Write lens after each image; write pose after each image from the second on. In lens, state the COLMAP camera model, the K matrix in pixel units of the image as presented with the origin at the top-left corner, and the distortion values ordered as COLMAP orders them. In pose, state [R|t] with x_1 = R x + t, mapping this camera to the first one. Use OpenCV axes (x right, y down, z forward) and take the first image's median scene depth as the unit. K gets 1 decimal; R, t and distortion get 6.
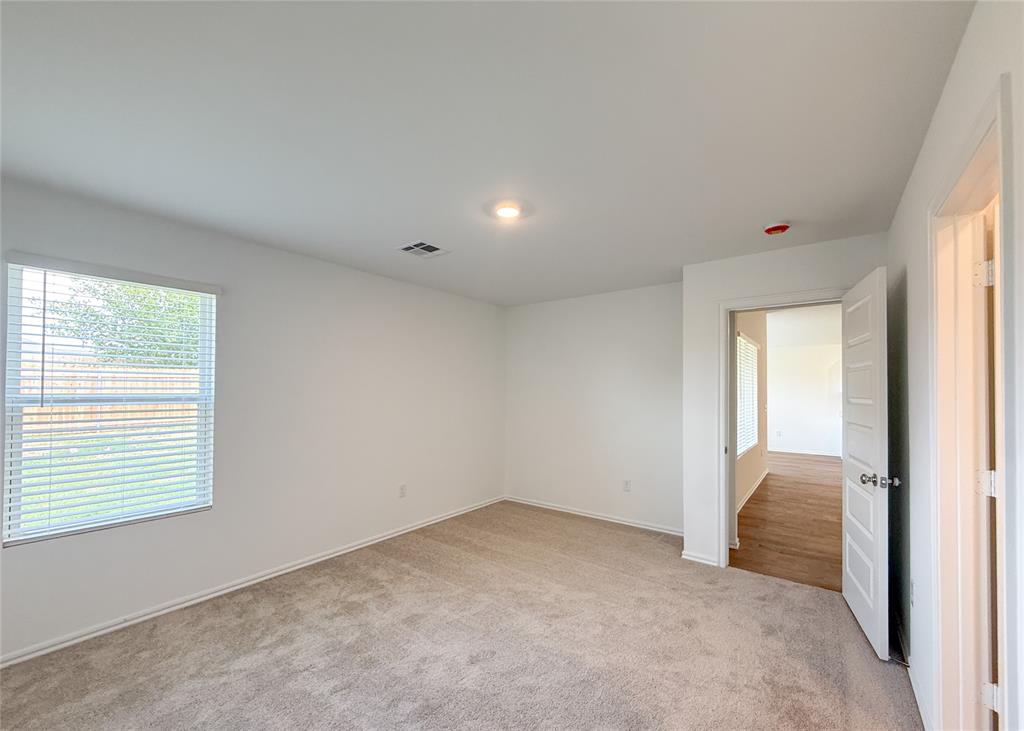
lens RADIAL K [[412.6, 0, 510.7], [0, 412.6, 382.5], [0, 0, 1]] dist [-0.002142, 0.000598]
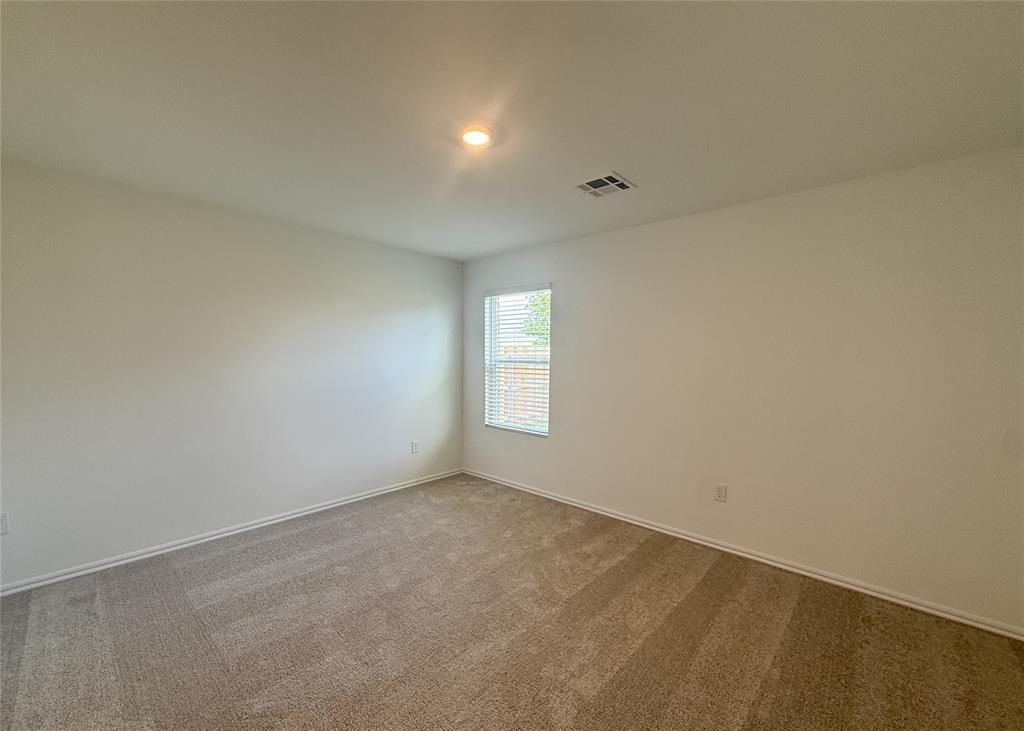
lens RADIAL K [[412.6, 0, 510.7], [0, 412.6, 382.5], [0, 0, 1]] dist [-0.002142, 0.000598]
pose [[-0.089751, 0.054301, -0.994483, 0.734349], [-0.001931, 0.998501, 0.054695, 0.030529], [0.995962, 0.006830, -0.089512, 0.999564]]
